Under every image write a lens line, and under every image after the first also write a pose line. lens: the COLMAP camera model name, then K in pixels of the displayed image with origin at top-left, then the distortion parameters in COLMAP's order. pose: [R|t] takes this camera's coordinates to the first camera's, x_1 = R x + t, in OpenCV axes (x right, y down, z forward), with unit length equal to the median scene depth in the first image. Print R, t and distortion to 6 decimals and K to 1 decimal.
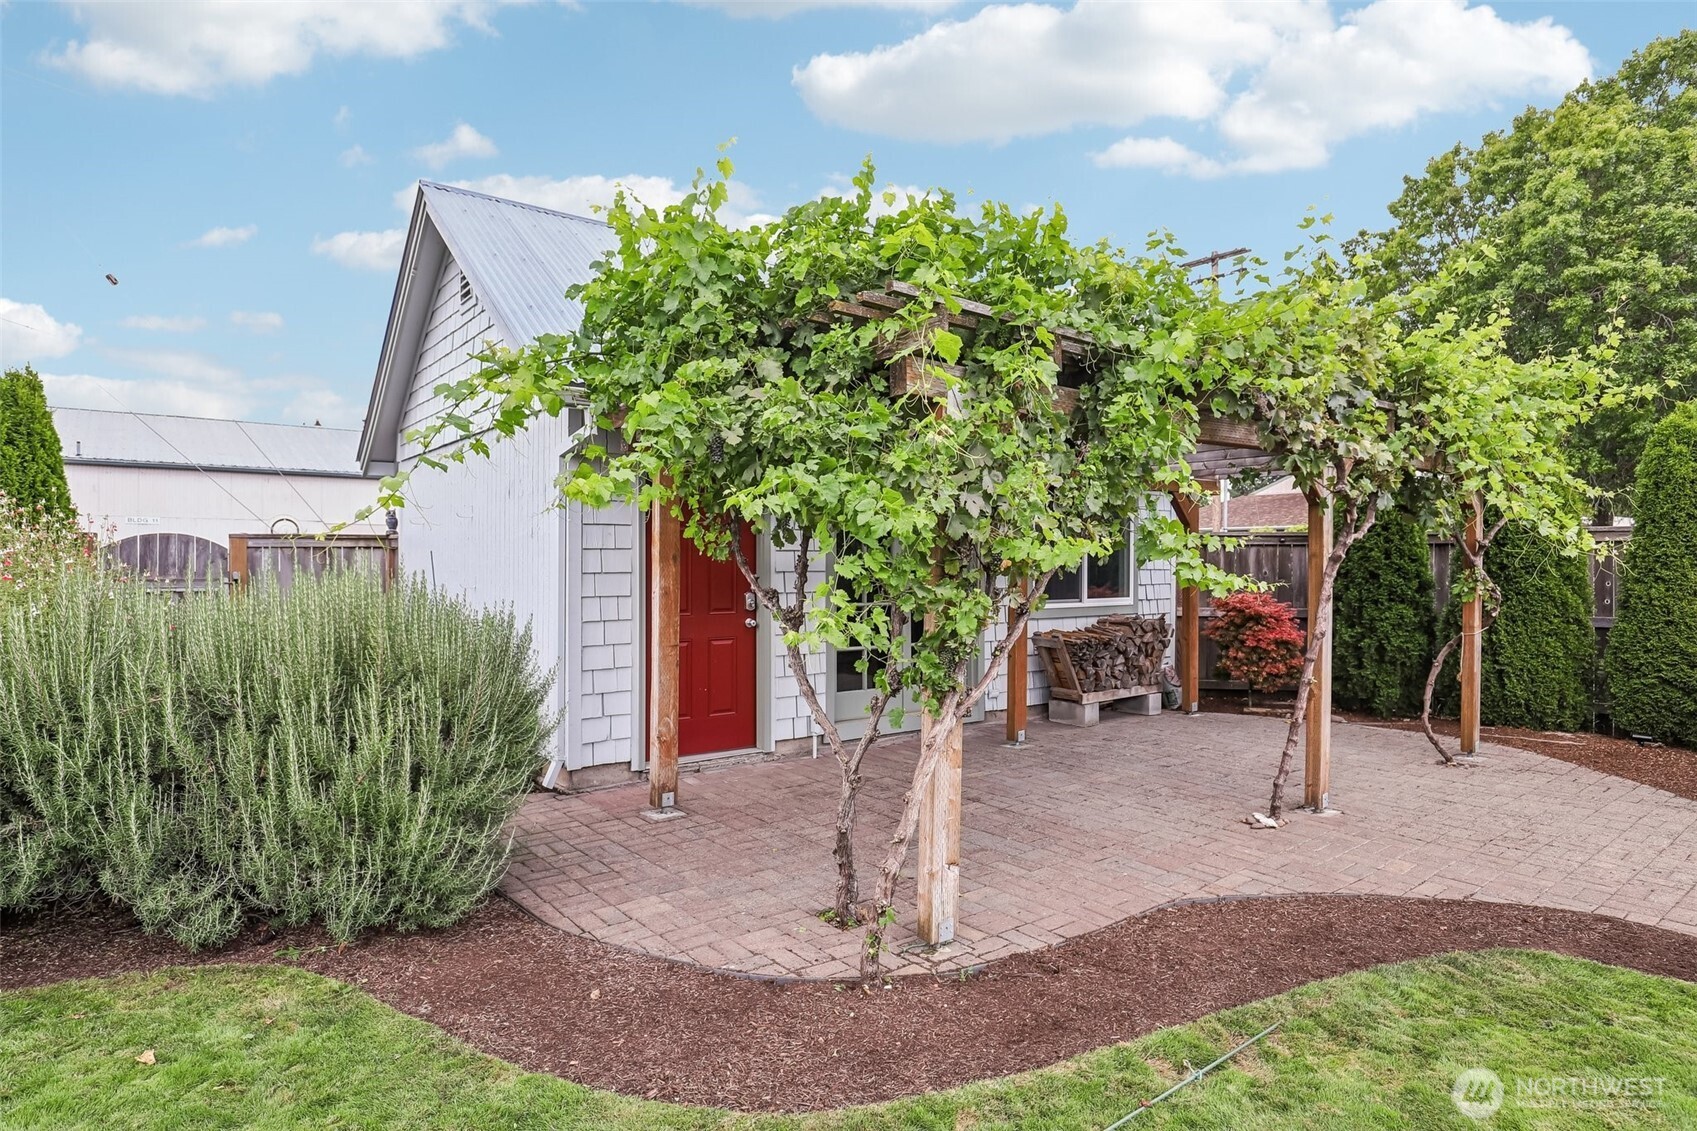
lens RADIAL K [[918.1, 0, 852.4], [0, 918.1, 555.9], [0, 0, 1]] dist [-0.001805, -0.000451]
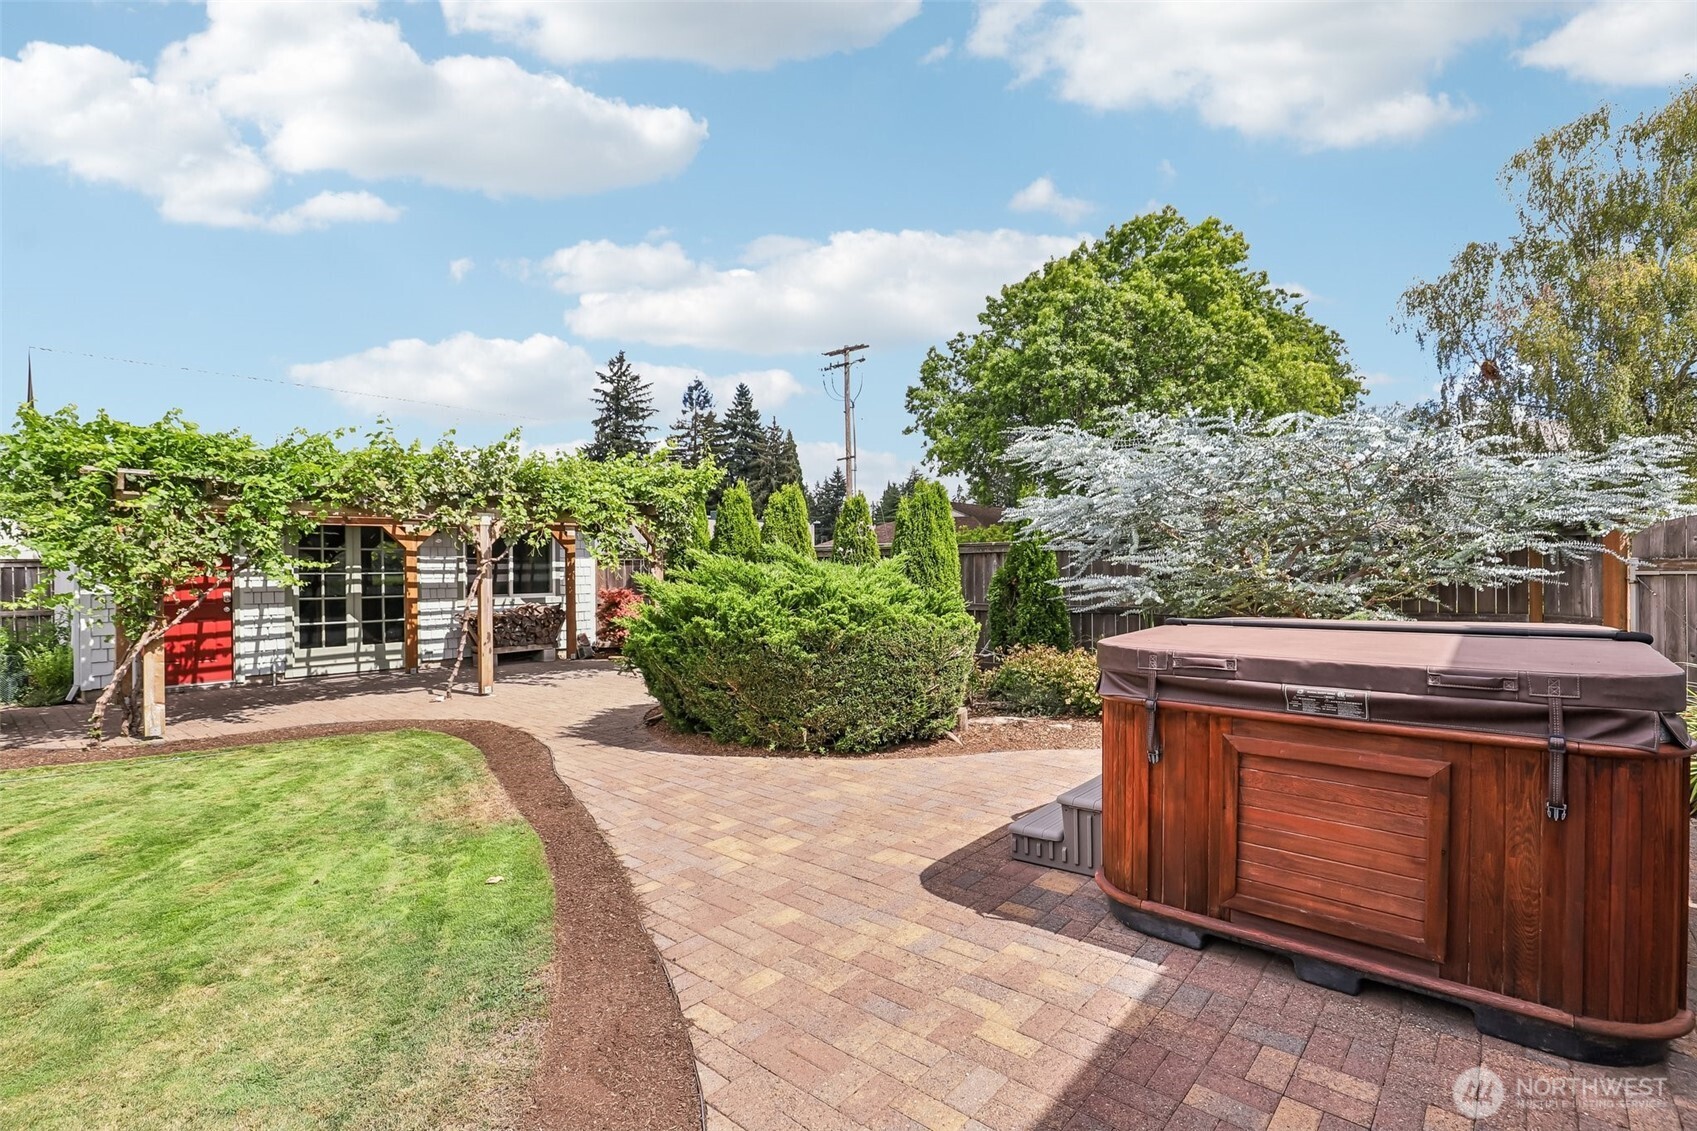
lens RADIAL K [[774.0, 0, 848.5], [0, 774.0, 565.5], [0, 0, 1]] dist [-0.035380, 0.000831]
pose [[0.980435, -0.010642, 0.196555, 0.731615], [0.010641, 0.999943, 0.001062, -0.001345], [-0.196555, 0.001051, 0.980492, -0.633124]]
